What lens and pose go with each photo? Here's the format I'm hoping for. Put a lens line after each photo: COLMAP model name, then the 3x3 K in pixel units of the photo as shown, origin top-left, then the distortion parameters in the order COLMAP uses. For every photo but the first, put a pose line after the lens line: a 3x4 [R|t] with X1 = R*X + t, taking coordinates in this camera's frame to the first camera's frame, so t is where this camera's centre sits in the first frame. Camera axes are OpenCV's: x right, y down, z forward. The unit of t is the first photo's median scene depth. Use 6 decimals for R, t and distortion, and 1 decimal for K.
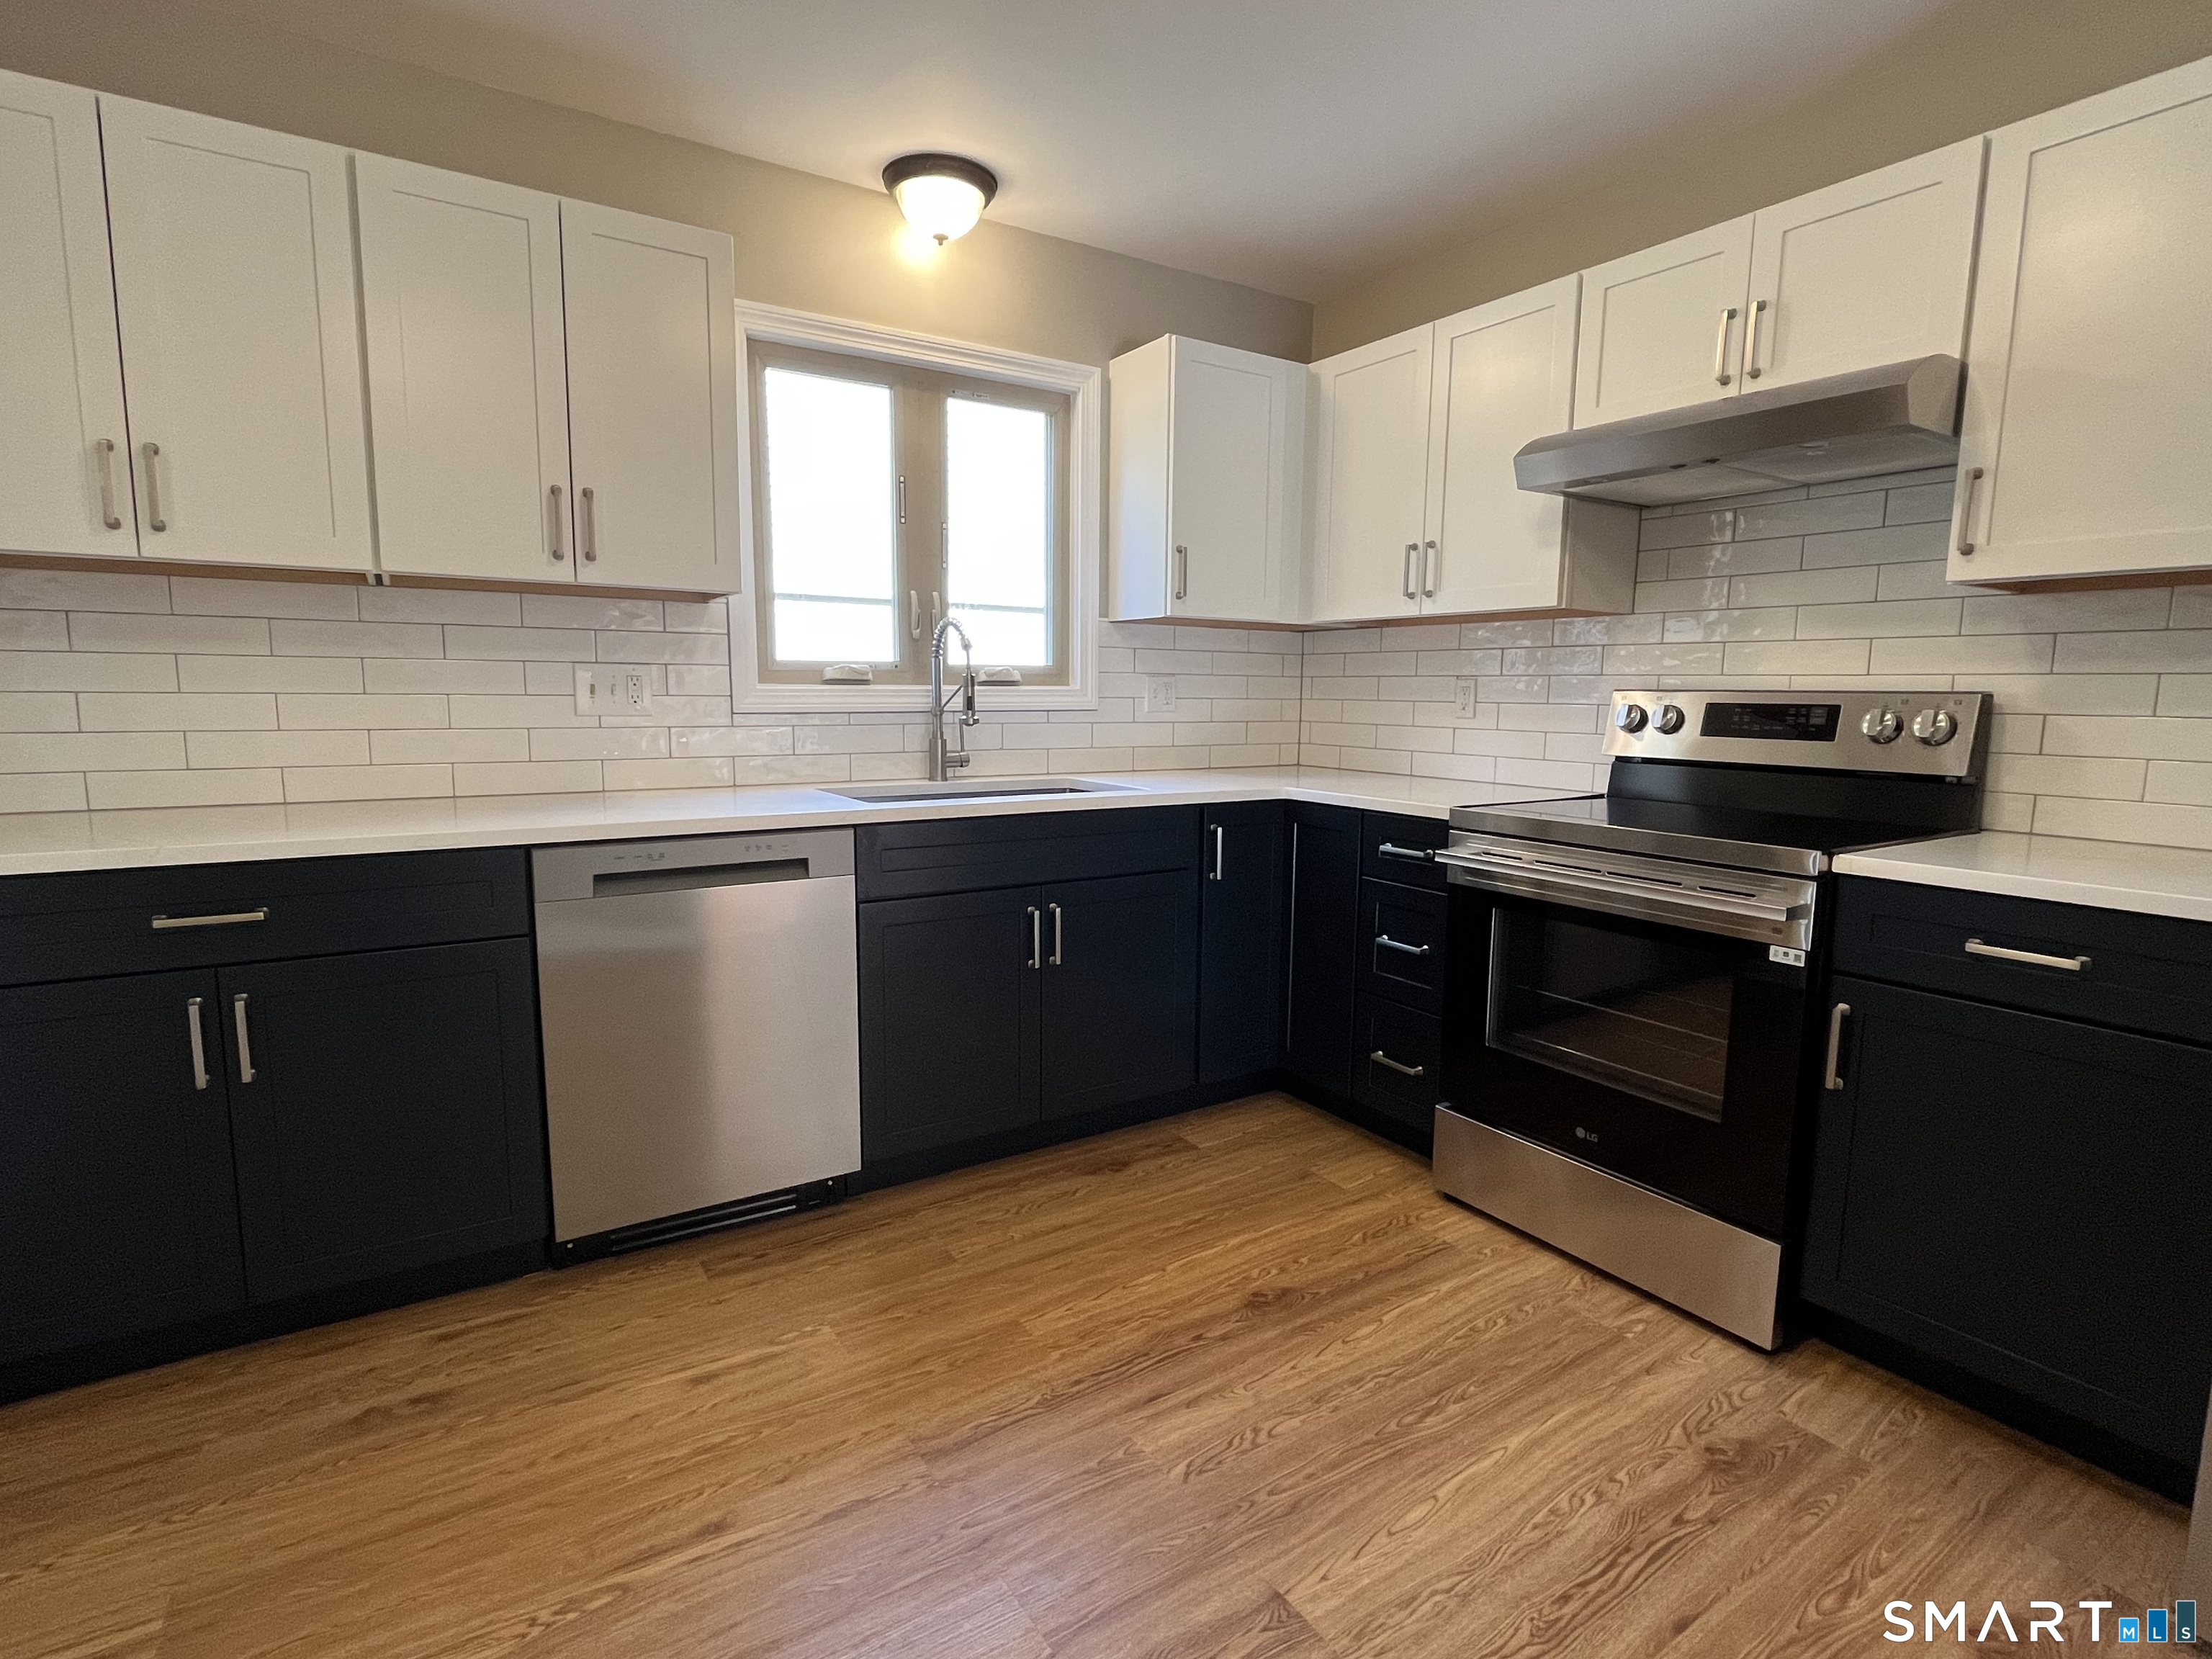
lens RADIAL K [[1094.6, 0, 1100.6], [0, 1094.6, 823.8], [0, 0, 1]] dist [0.000056, -0.000624]
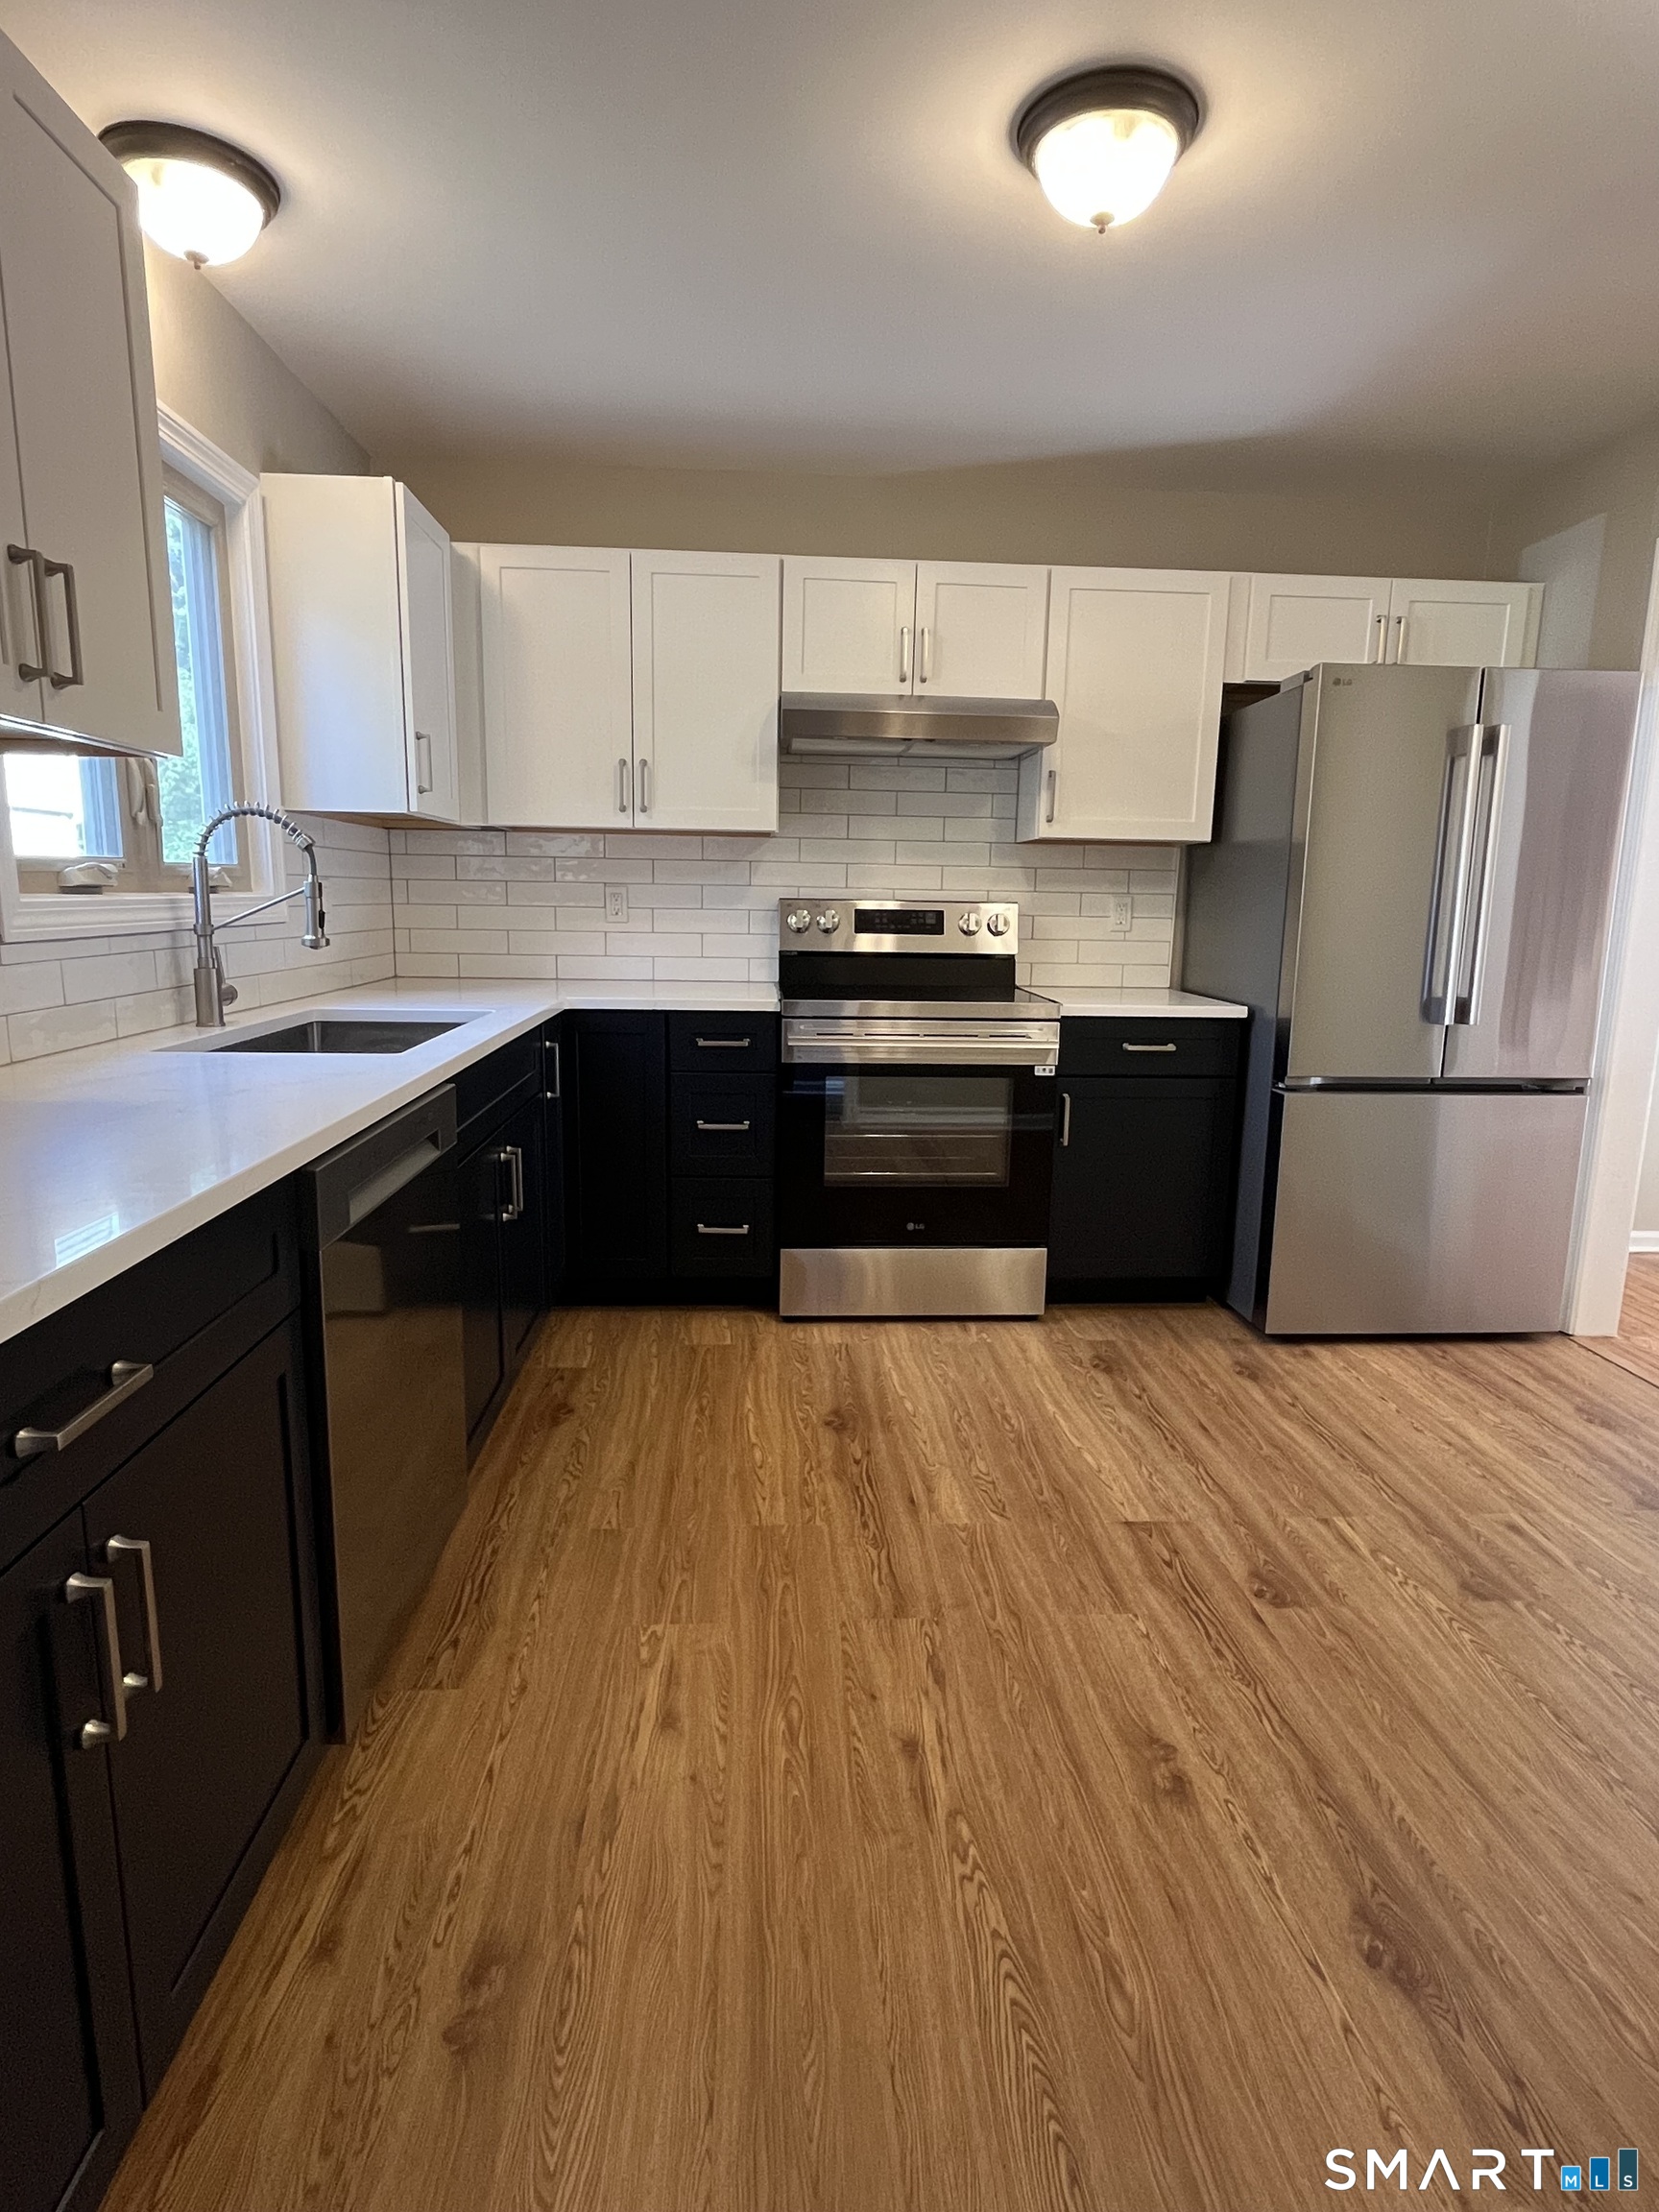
lens RADIAL K [[1169.7, 0, 829.7], [0, 1169.7, 1108.0], [0, 0, 1]] dist [-0.003825, -0.001106]
pose [[0.486441, -0.158068, 0.859296, -0.910988], [0.094223, 0.987254, 0.128267, -0.068144], [-0.868618, 0.018572, 0.495134, 0.380601]]
